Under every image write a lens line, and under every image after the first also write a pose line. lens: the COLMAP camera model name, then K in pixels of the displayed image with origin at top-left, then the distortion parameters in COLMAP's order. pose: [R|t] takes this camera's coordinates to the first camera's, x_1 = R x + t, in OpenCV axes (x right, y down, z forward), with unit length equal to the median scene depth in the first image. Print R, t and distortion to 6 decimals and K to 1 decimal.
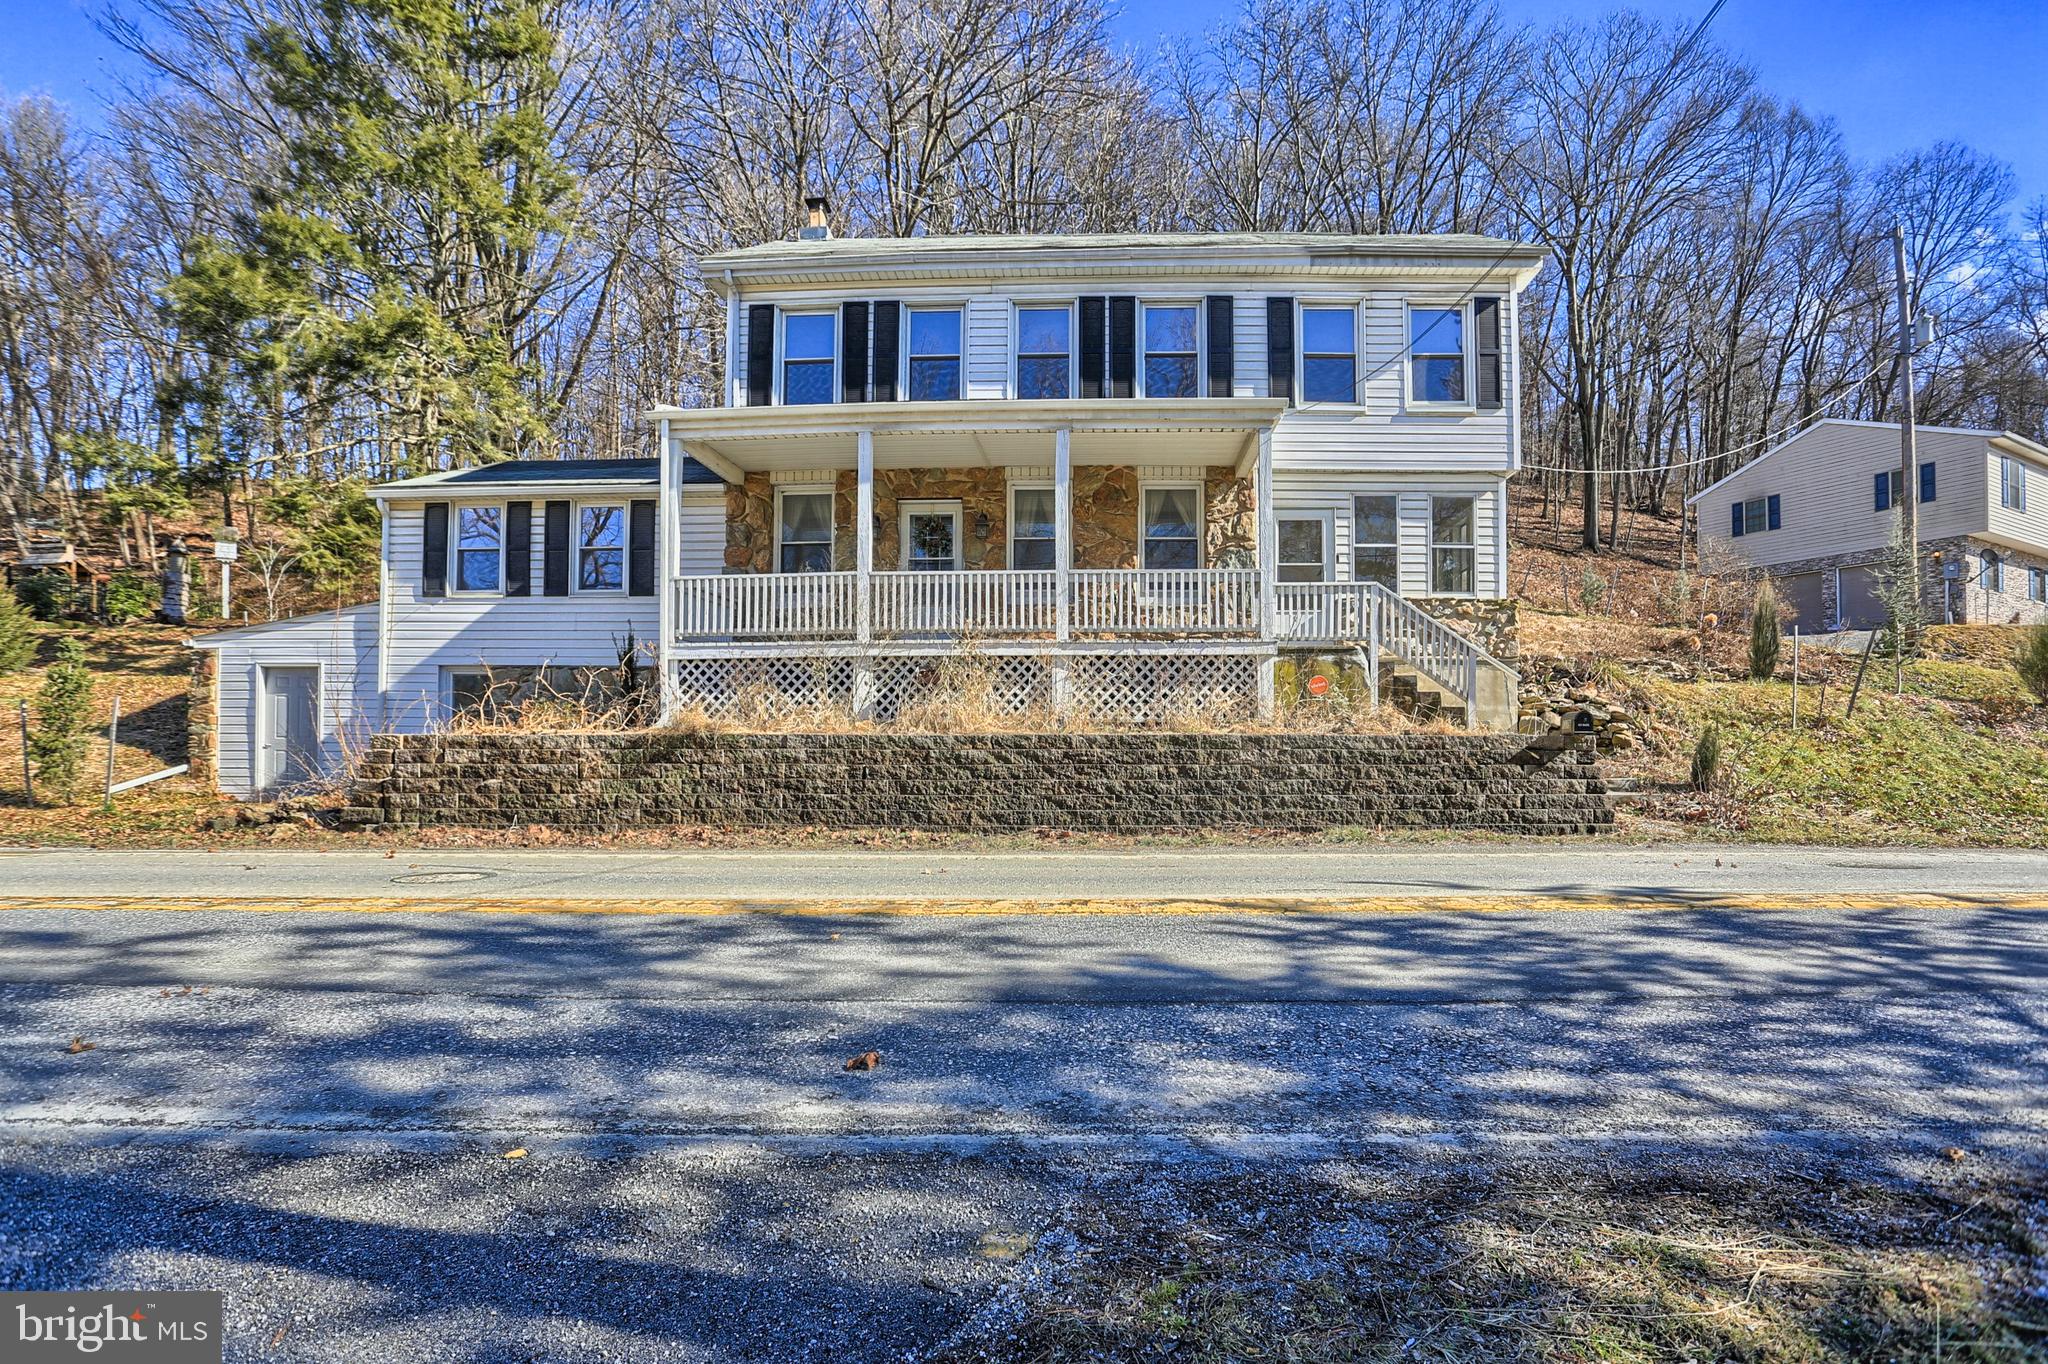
lens RADIAL K [[999.9, 0, 1067.1], [0, 999.9, 750.6], [0, 0, 1]] dist [-0.079390, 0.045021]
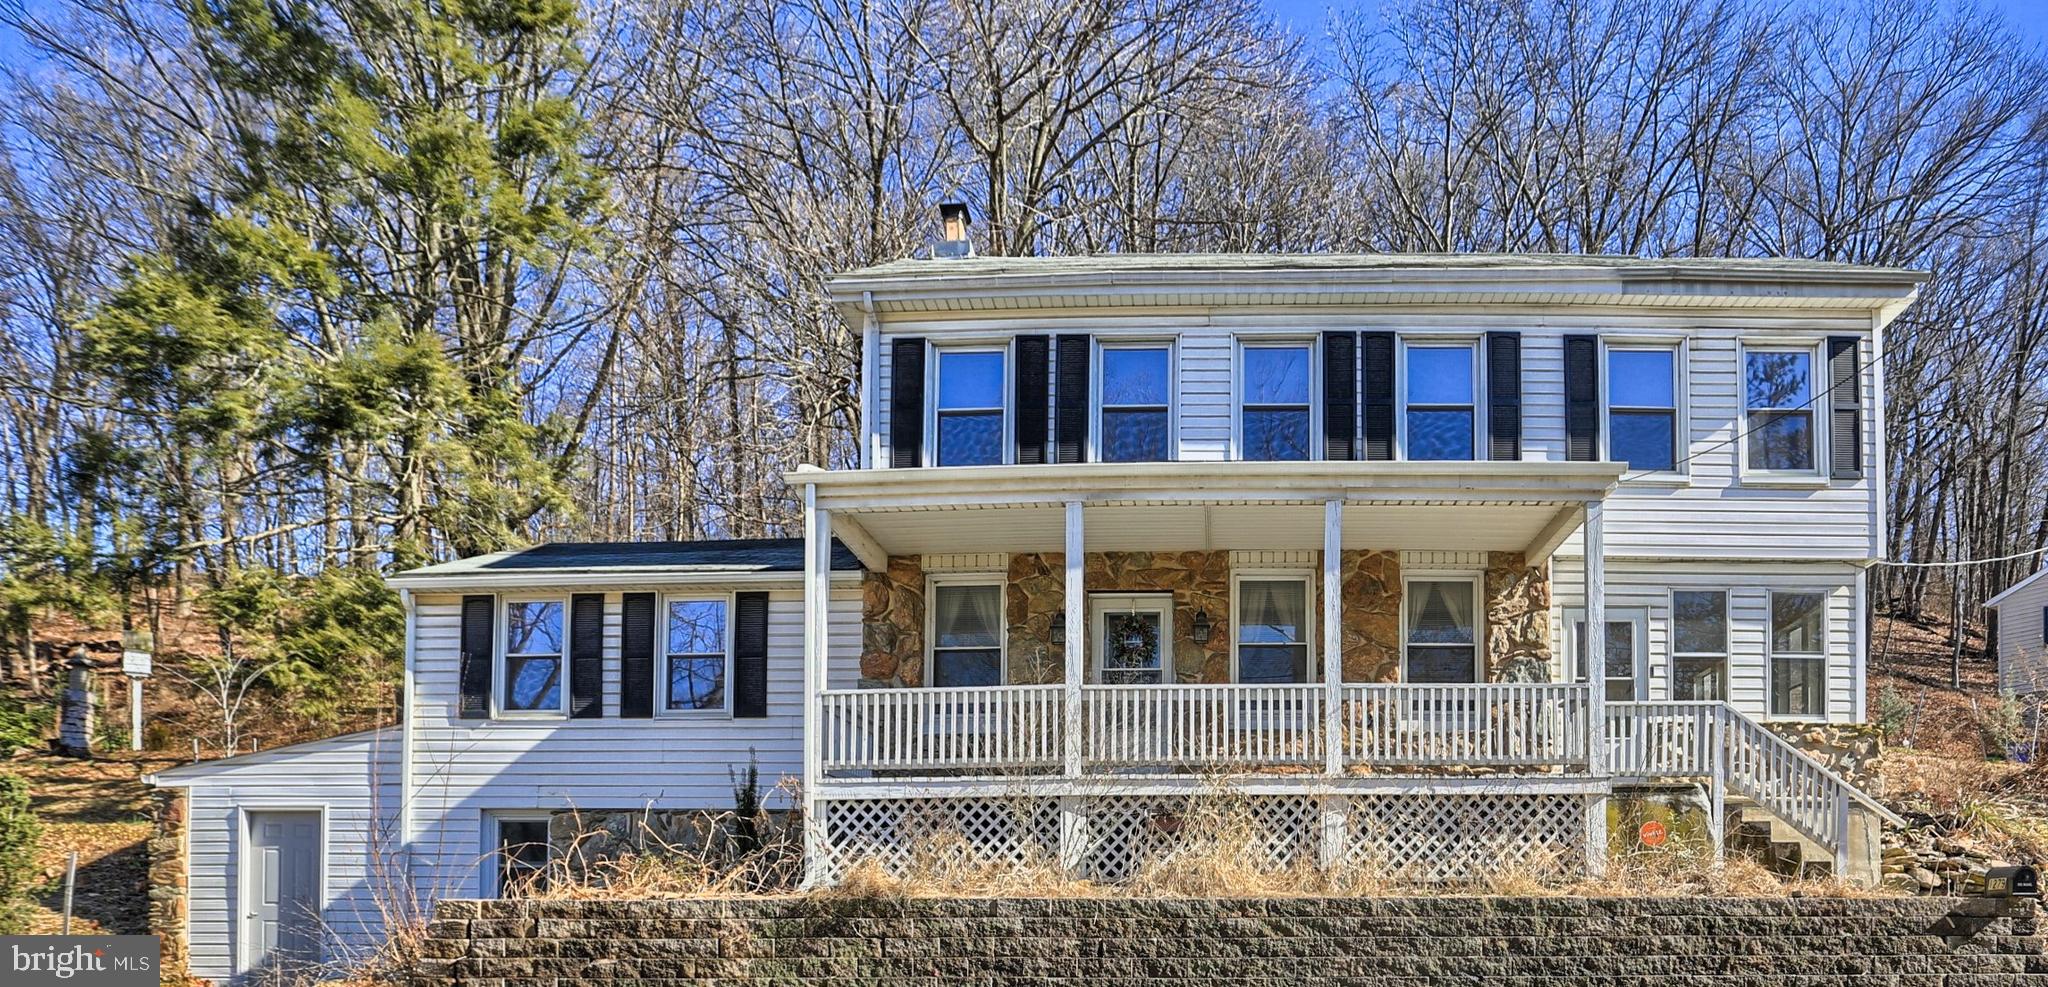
lens RADIAL K [[1247.8, 0, 1175.9], [0, 1247.8, 923.7], [0, 0, 1]] dist [-0.079245, 0.043364]
pose [[0.999891, -0.002562, 0.014568, -0.118097], [0.002466, 0.999975, 0.006612, -0.002261], [-0.014585, -0.006576, 0.999872, 0.035390]]
